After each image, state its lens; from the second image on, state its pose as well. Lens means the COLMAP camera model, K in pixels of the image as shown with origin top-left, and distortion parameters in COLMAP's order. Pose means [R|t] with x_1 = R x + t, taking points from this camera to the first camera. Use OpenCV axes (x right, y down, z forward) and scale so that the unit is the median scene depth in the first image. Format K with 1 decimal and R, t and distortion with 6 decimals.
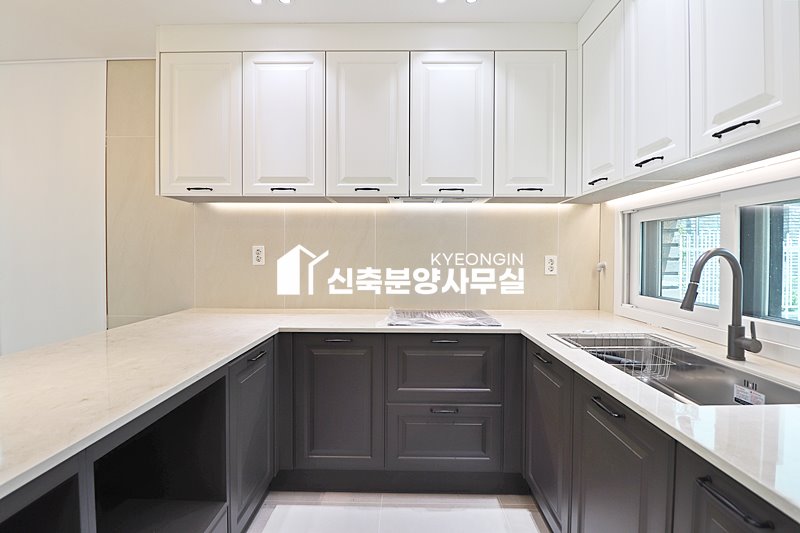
lens RADIAL K [[369.0, 0, 401.2], [0, 369.0, 259.8], [0, 0, 1]] dist [-0.003912, -0.010383]
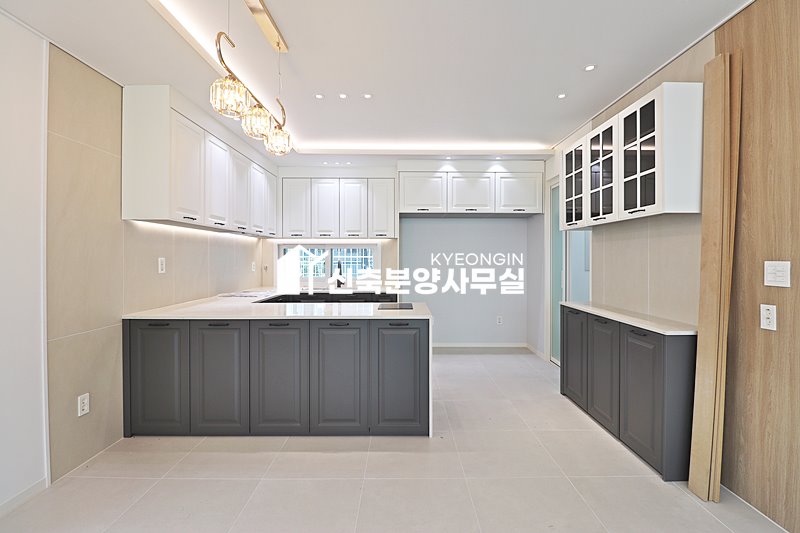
lens RADIAL K [[369.0, 0, 405.1], [0, 369.0, 260.8], [0, 0, 1]] dist [-0.003912, -0.010383]
pose [[-0.018106, -0.010835, 0.999777, -1.976004], [0.016988, 0.999794, 0.011143, -0.034154], [-0.999692, 0.017186, -0.017918, 0.221698]]
